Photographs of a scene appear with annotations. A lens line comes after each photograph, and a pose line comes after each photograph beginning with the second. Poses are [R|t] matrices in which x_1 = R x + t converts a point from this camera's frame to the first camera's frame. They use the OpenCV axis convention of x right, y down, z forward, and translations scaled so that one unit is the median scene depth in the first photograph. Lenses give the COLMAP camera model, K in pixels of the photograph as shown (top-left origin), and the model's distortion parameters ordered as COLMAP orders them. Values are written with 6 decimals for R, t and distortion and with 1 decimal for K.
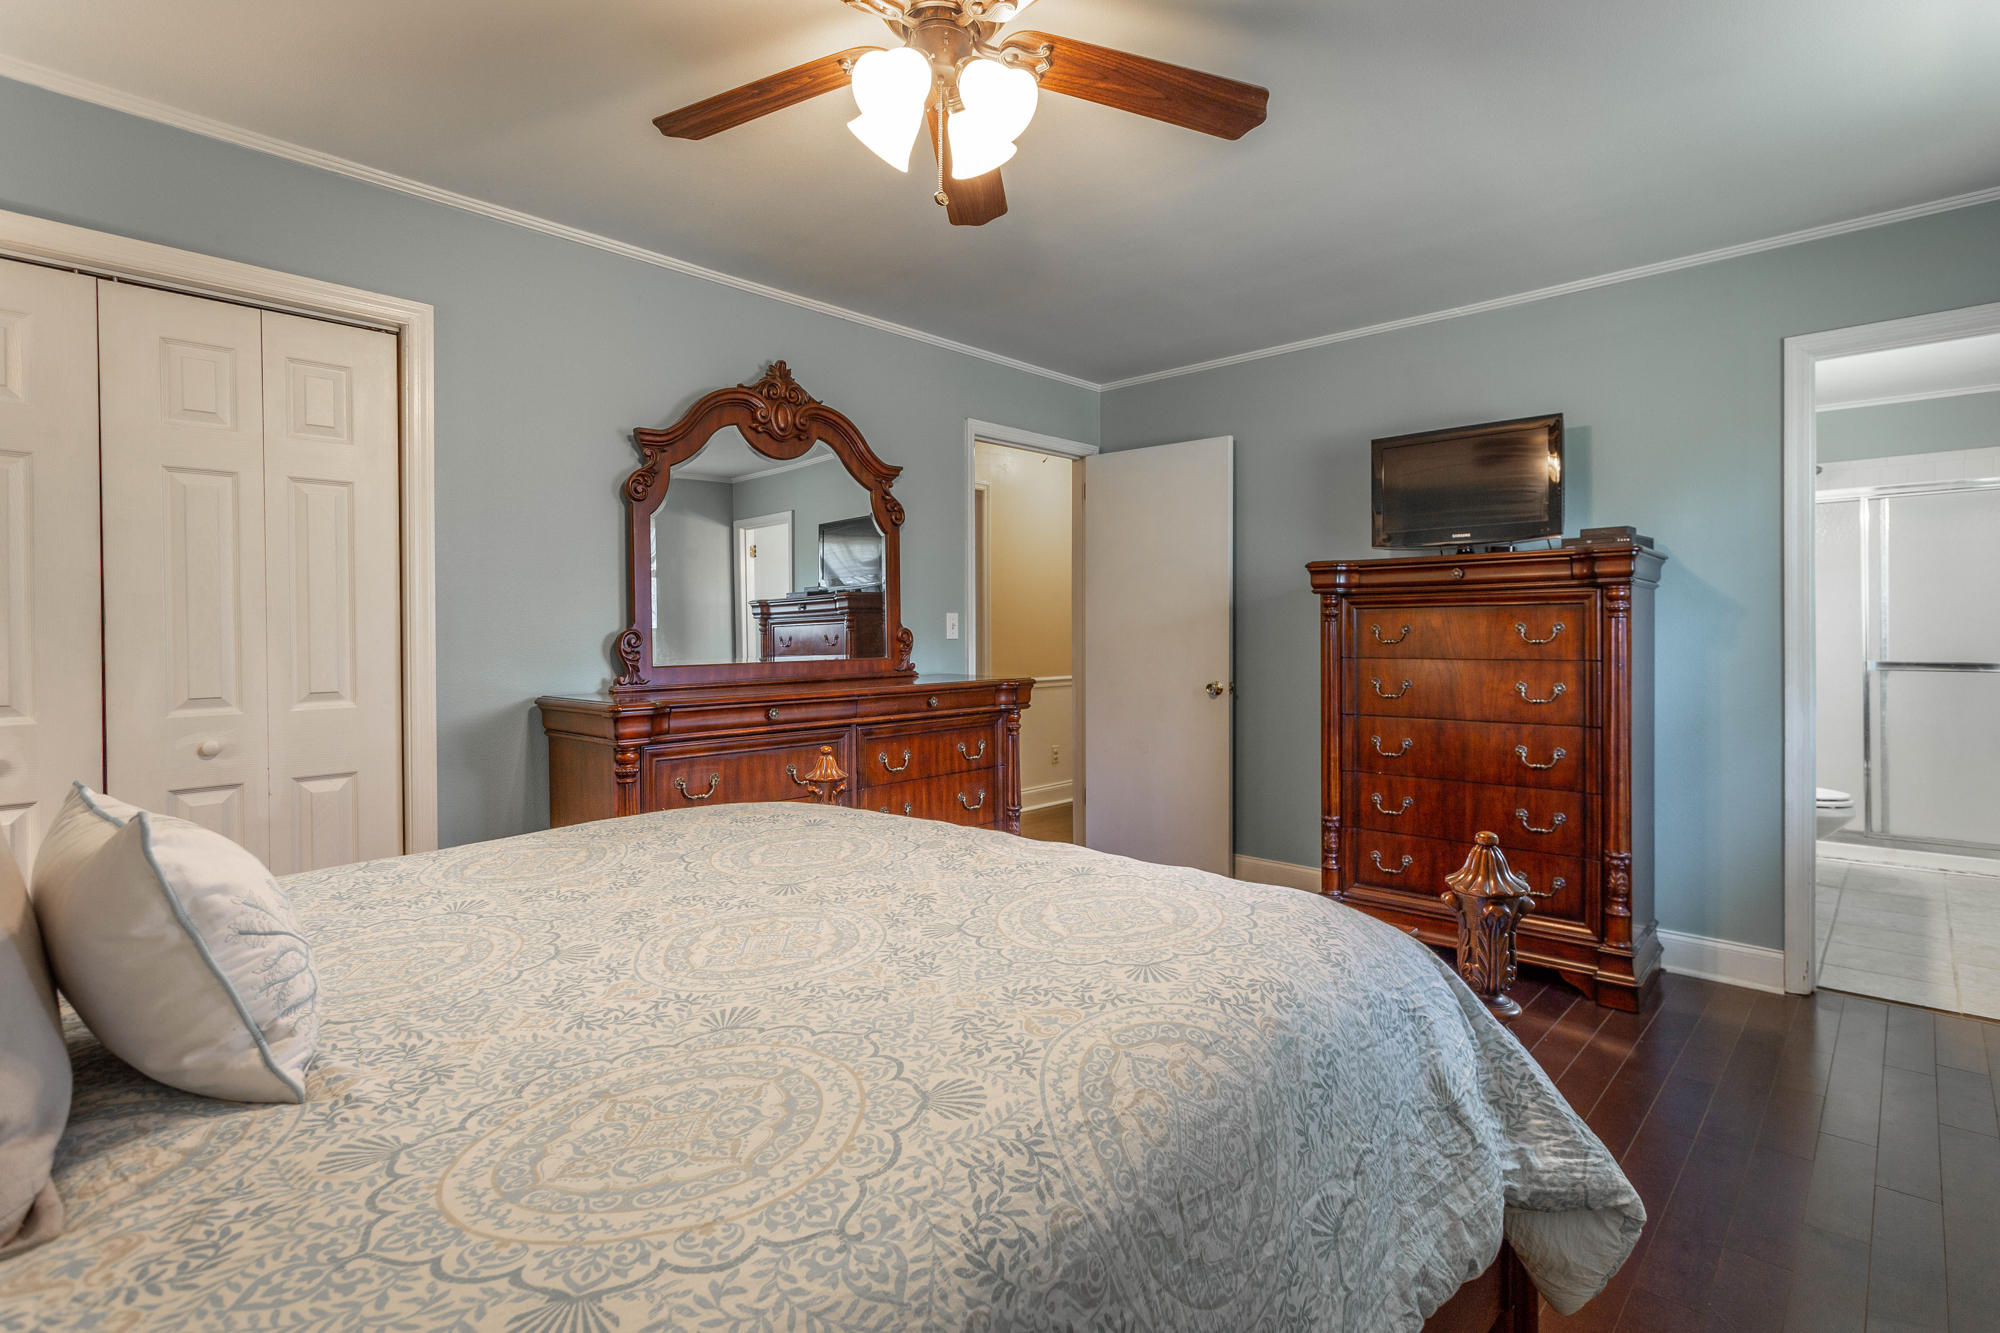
lens RADIAL K [[961.2, 0, 1006.8], [0, 961.2, 639.6], [0, 0, 1]] dist [0.002849, 0.000339]
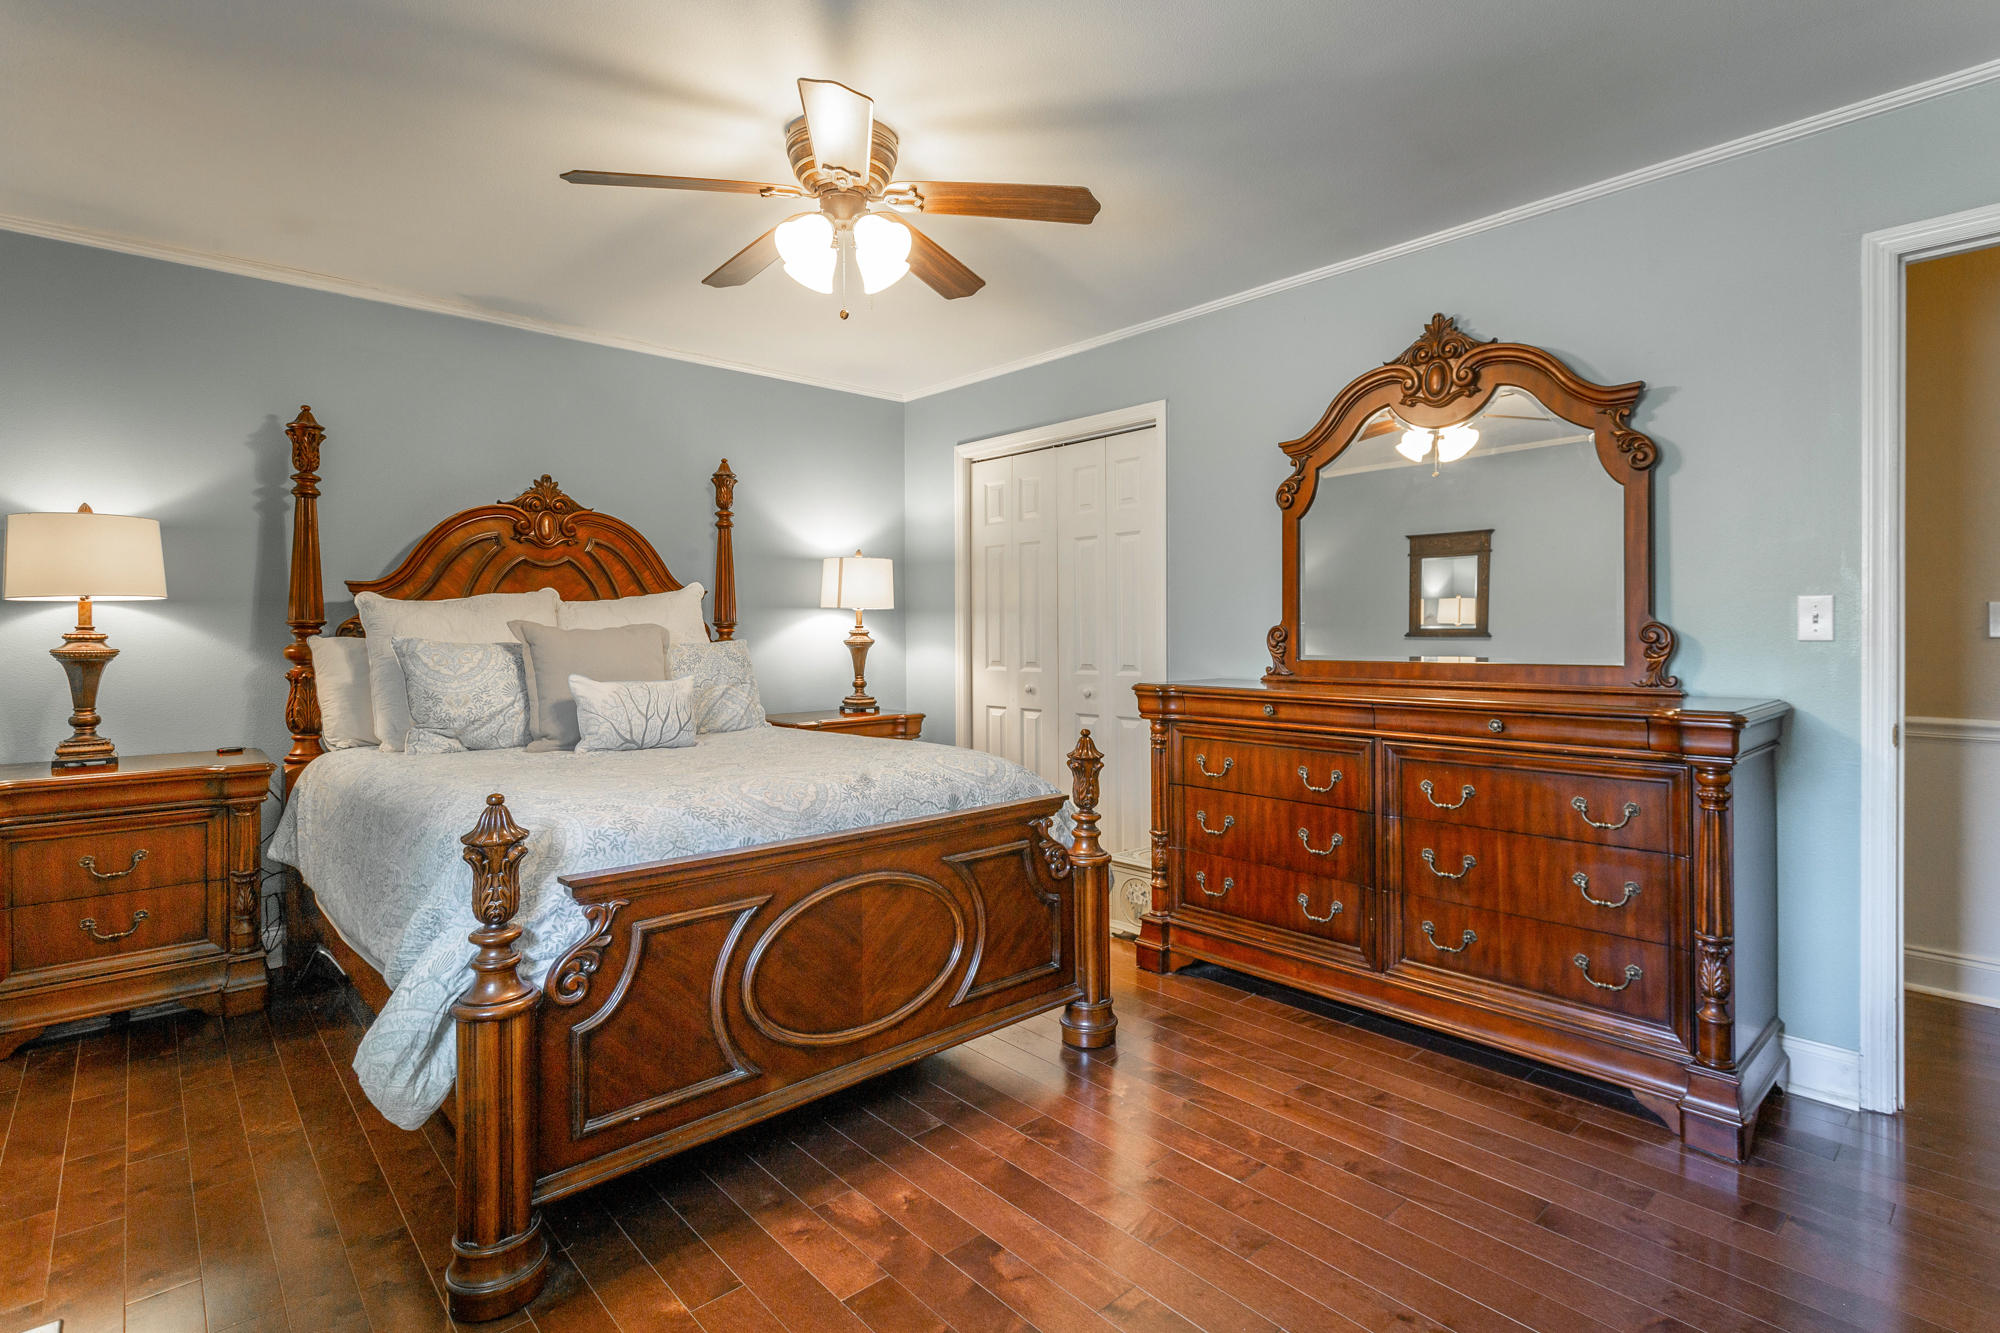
lens RADIAL K [[961.2, 0, 1006.8], [0, 961.2, 639.6], [0, 0, 1]] dist [0.002849, 0.000339]
pose [[-0.079773, 0.015269, -0.996696, 0.688175], [-0.005422, 0.999861, 0.015751, -0.008962], [0.996798, 0.006660, -0.079679, 0.717733]]
